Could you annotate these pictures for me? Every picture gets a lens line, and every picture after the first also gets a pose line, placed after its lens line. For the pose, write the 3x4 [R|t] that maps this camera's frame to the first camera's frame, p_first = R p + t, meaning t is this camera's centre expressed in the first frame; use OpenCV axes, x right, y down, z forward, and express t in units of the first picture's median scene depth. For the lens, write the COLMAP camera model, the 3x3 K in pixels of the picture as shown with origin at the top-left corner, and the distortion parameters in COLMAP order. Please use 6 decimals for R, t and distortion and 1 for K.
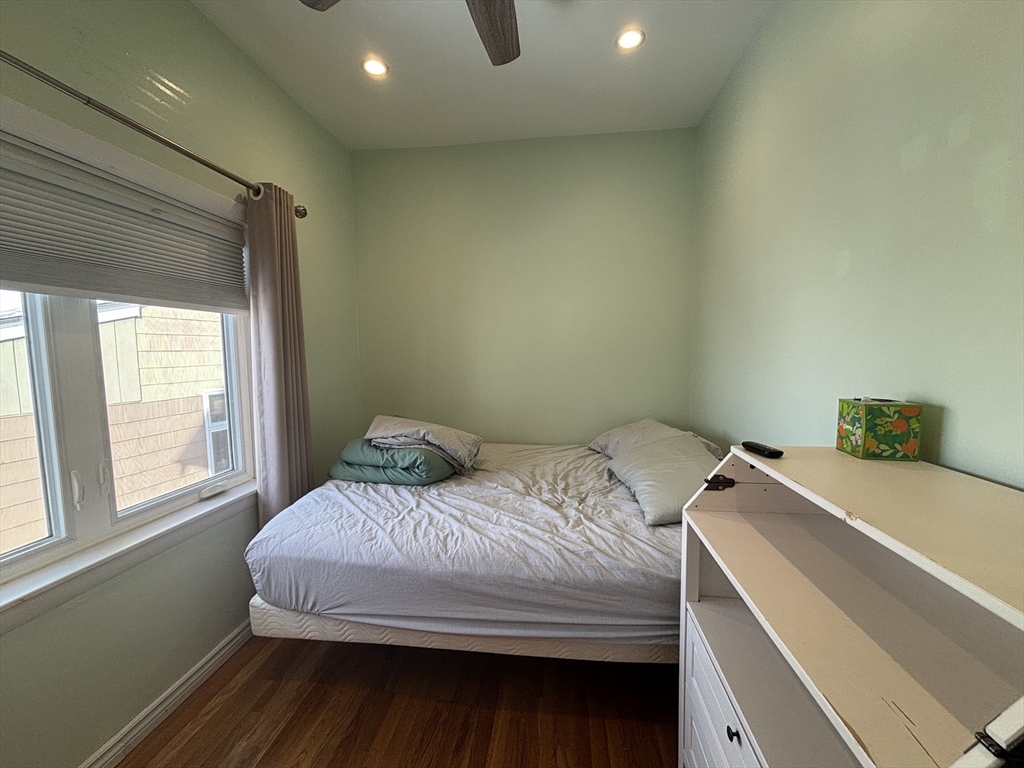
lens RADIAL K [[409.2, 0, 511.4], [0, 409.2, 381.6], [0, 0, 1]] dist [-0.005788, -0.000521]
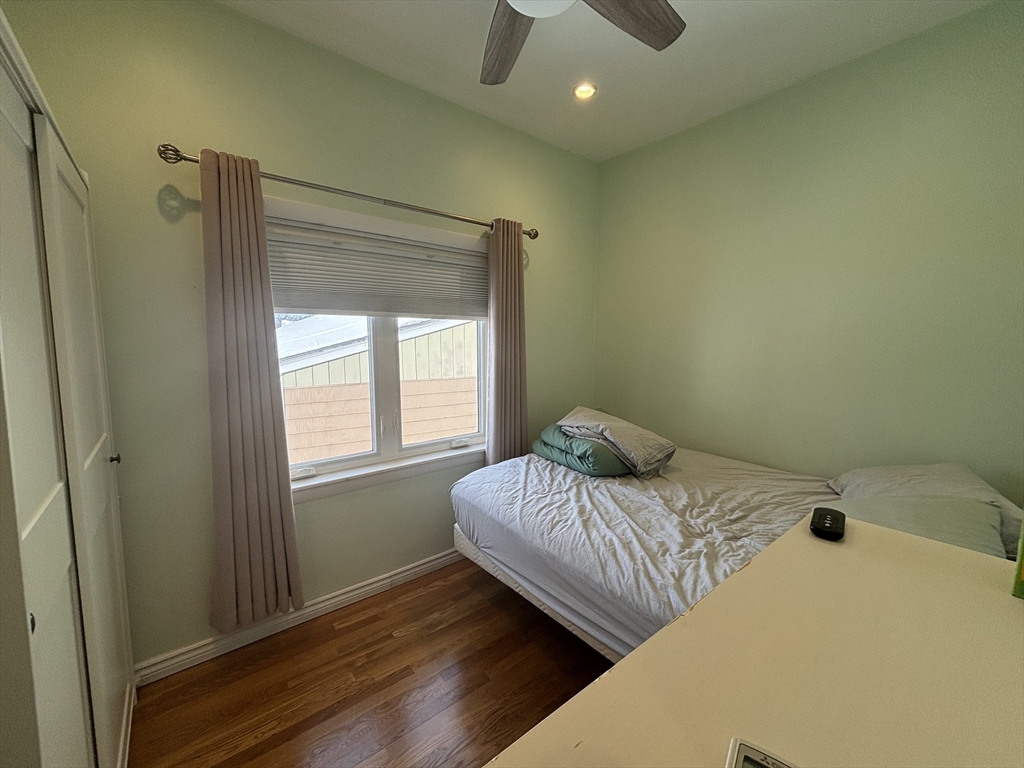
lens RADIAL K [[409.2, 0, 511.4], [0, 409.2, 381.6], [0, 0, 1]] dist [-0.005788, -0.000521]
pose [[0.721084, 0.083426, -0.687806, 0.373732], [-0.065708, 0.996484, 0.051979, -0.037553], [0.689724, 0.007713, 0.724031, 0.081772]]
